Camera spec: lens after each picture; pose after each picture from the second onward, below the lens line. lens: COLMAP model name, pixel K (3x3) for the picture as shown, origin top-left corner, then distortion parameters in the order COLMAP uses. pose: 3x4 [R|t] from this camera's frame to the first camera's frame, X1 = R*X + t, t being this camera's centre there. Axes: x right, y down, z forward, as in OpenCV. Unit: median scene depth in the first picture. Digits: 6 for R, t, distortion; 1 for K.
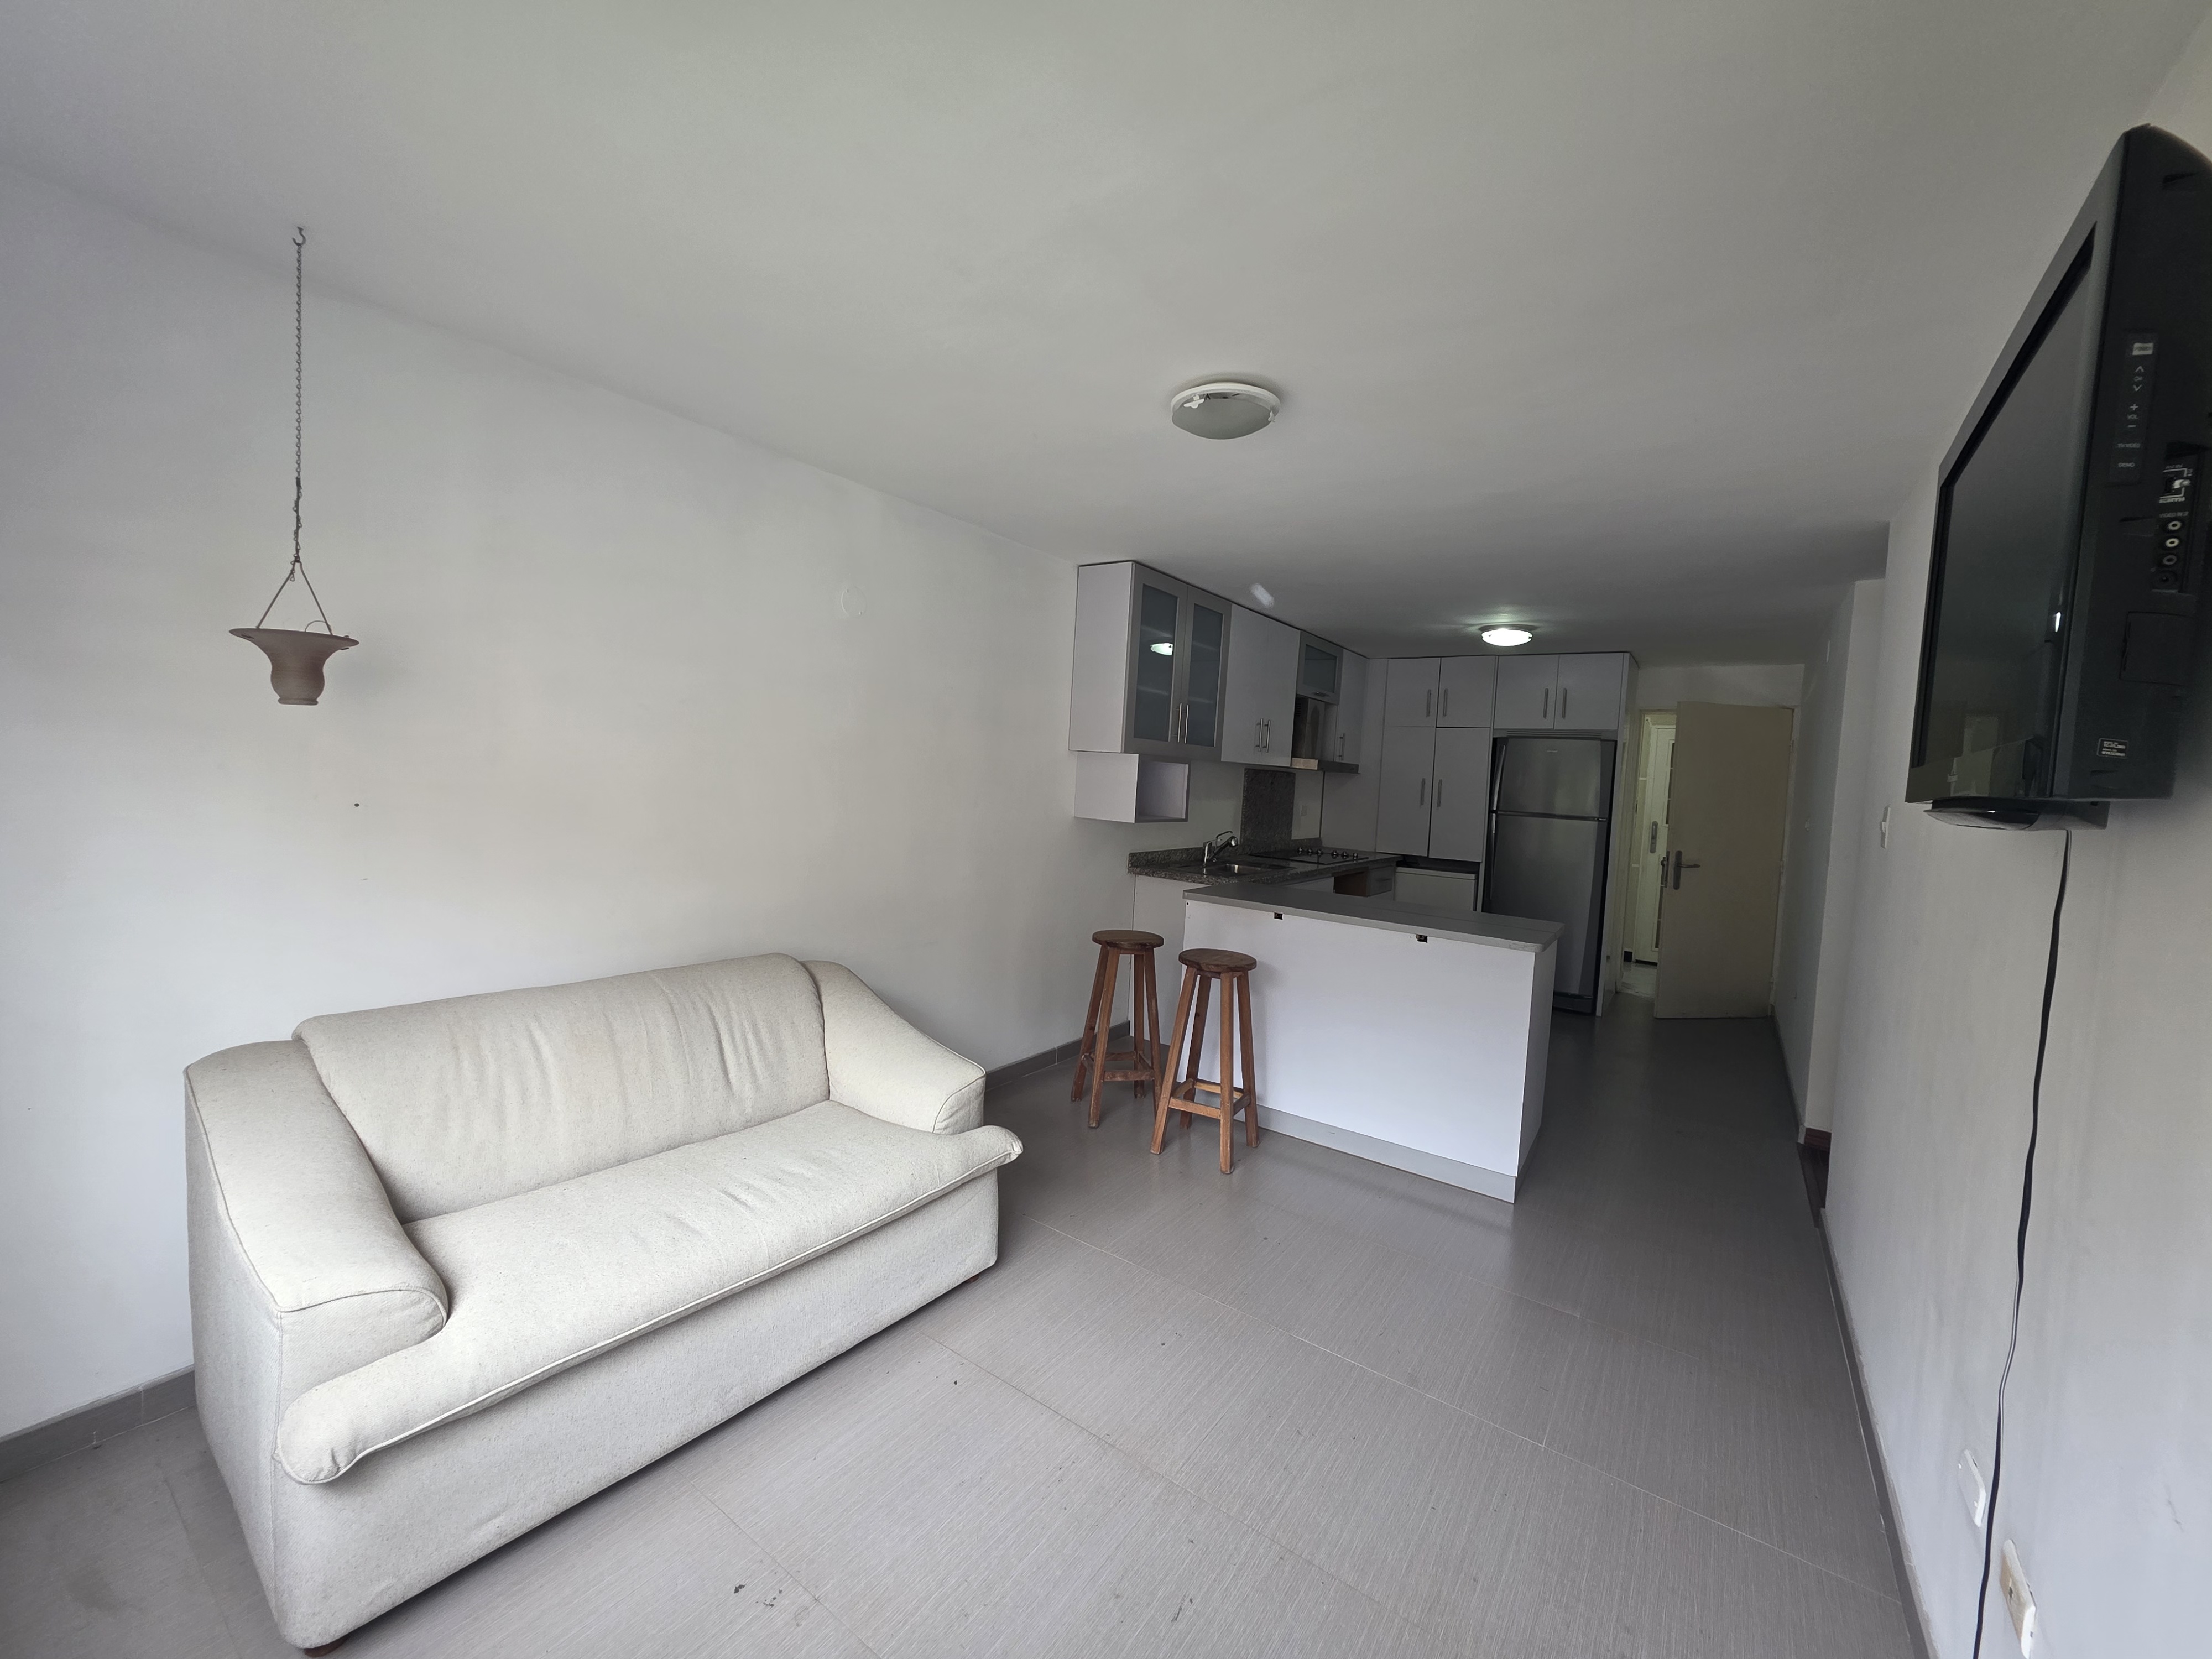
lens RADIAL K [[878.7, 0, 1112.4], [0, 878.7, 813.4], [0, 0, 1]] dist [0.003794, -0.000544]
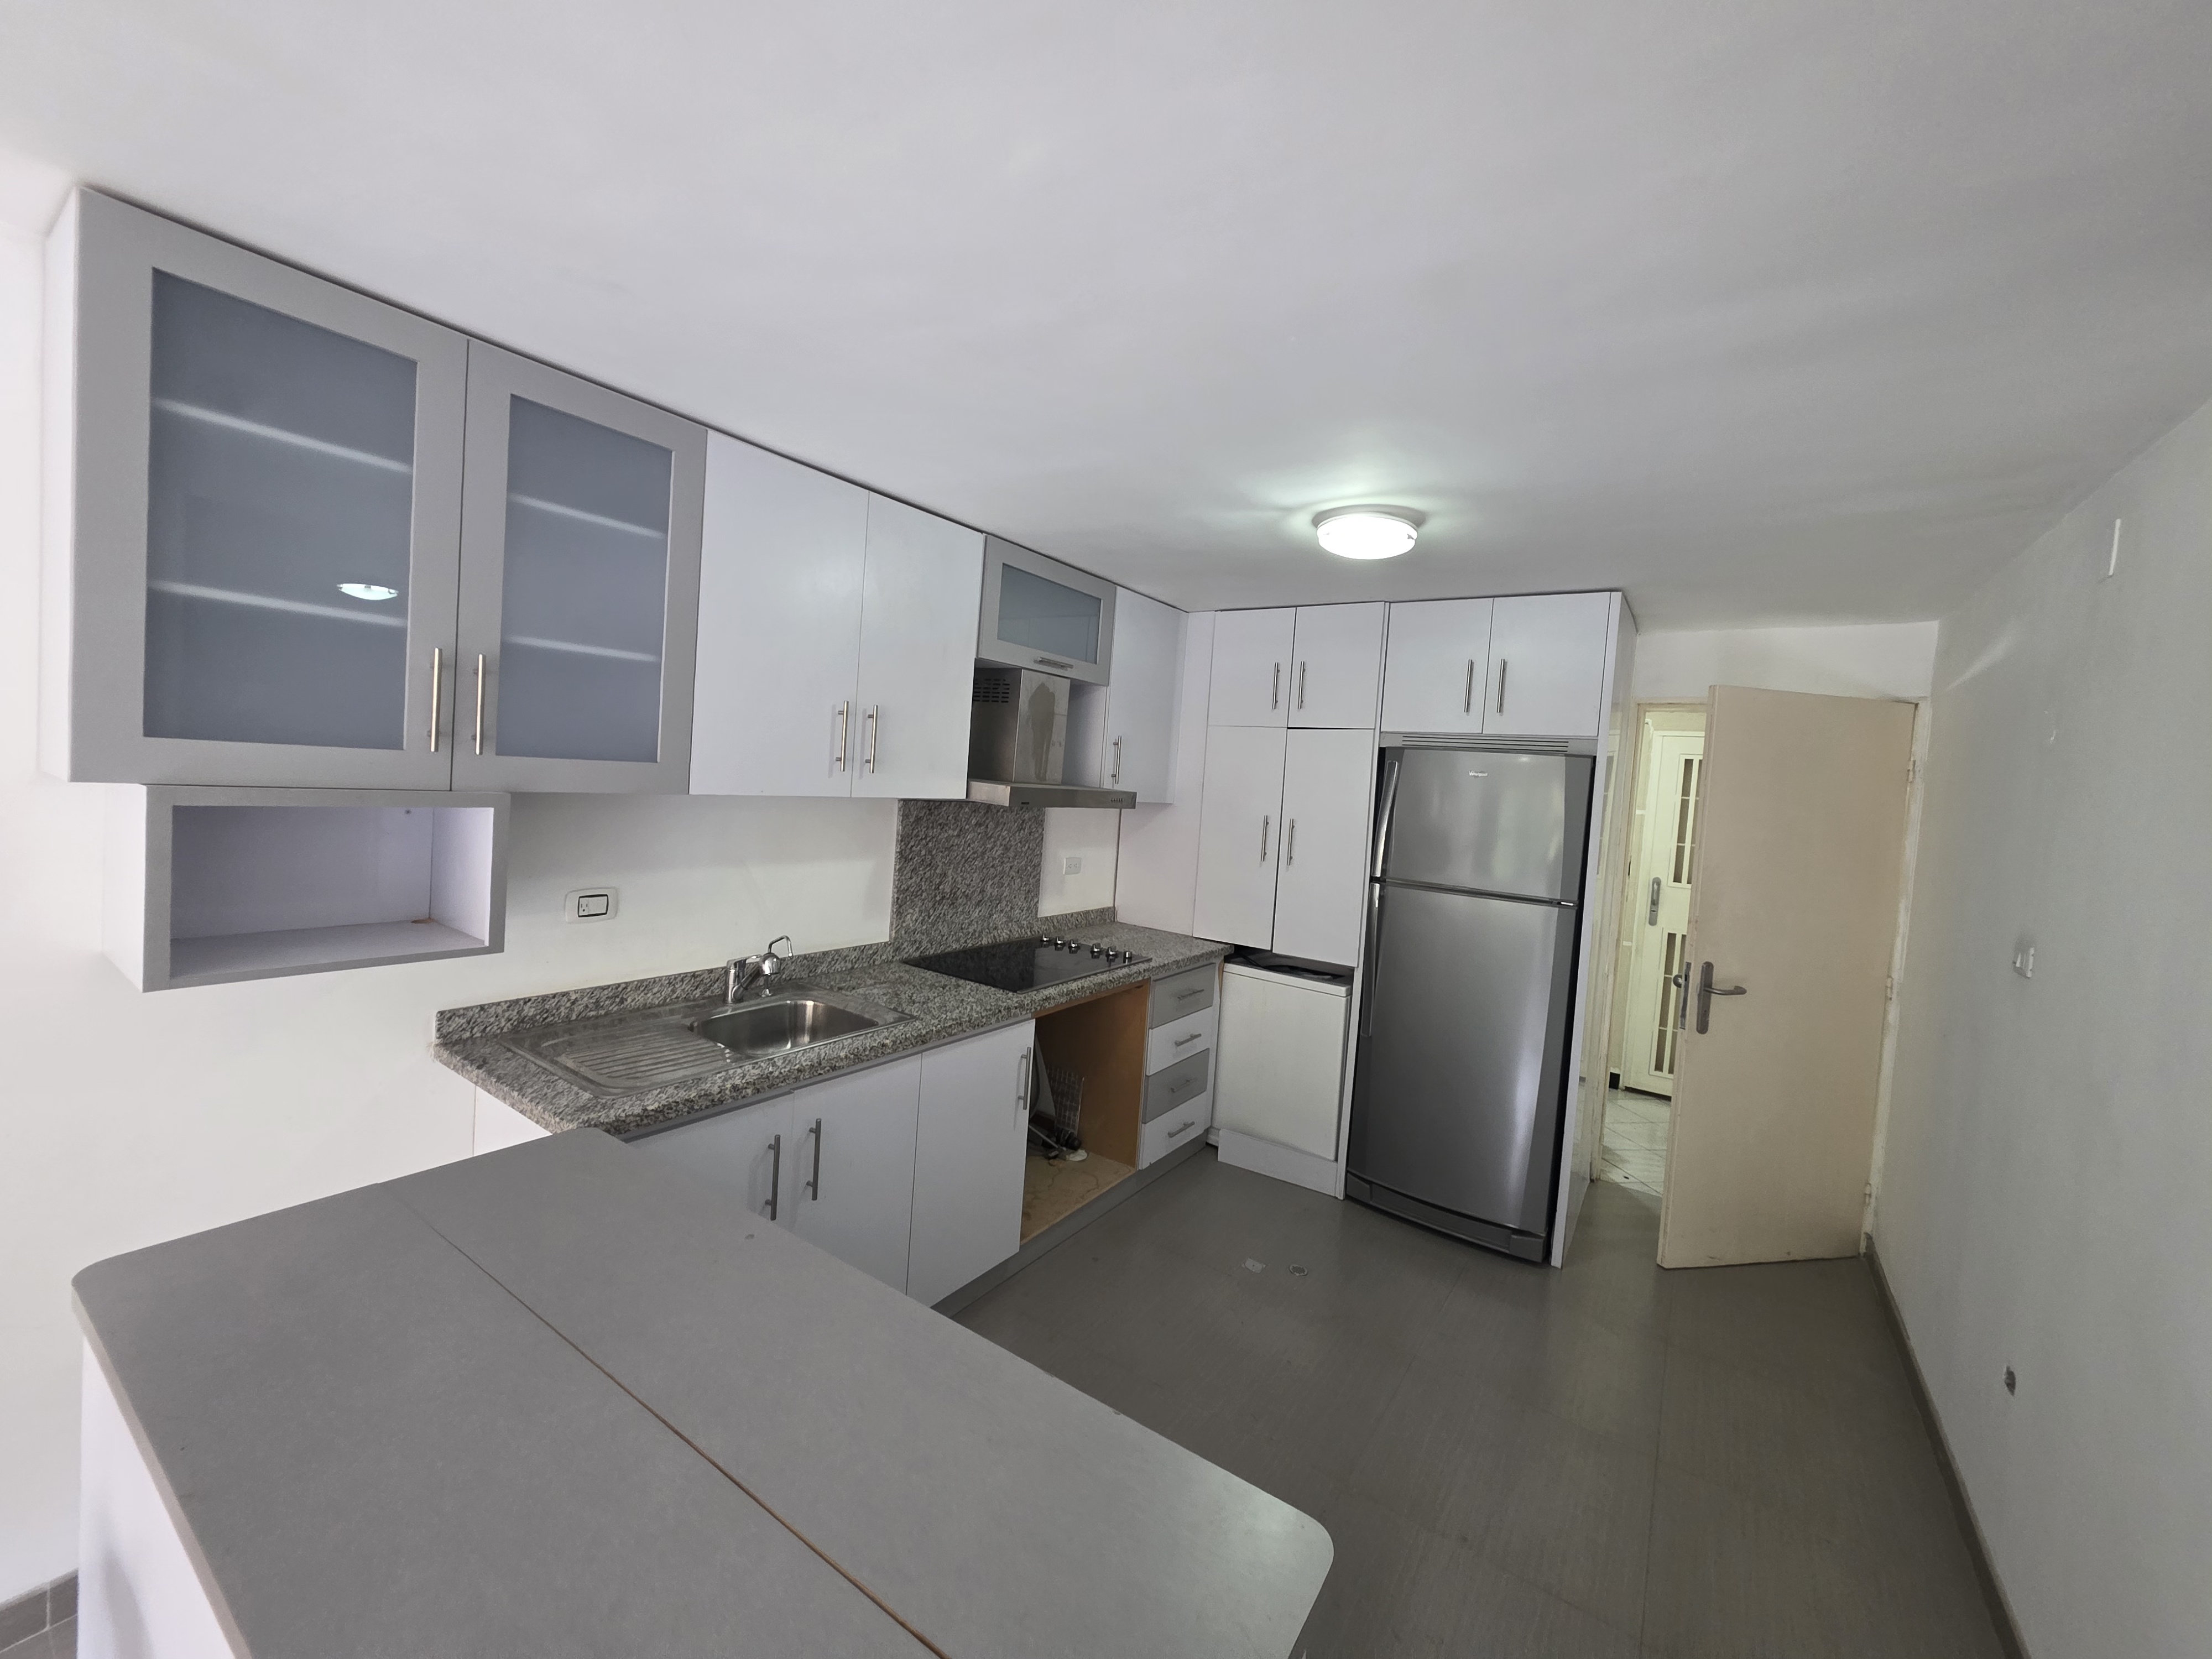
lens RADIAL K [[878.7, 0, 1112.1], [0, 878.7, 813.7], [0, 0, 1]] dist [0.003794, -0.000544]
pose [[0.999880, 0.013000, 0.008392, 0.418315], [-0.012980, 0.999913, -0.002337, -0.065088], [-0.008421, 0.002227, 0.999962, 0.710933]]
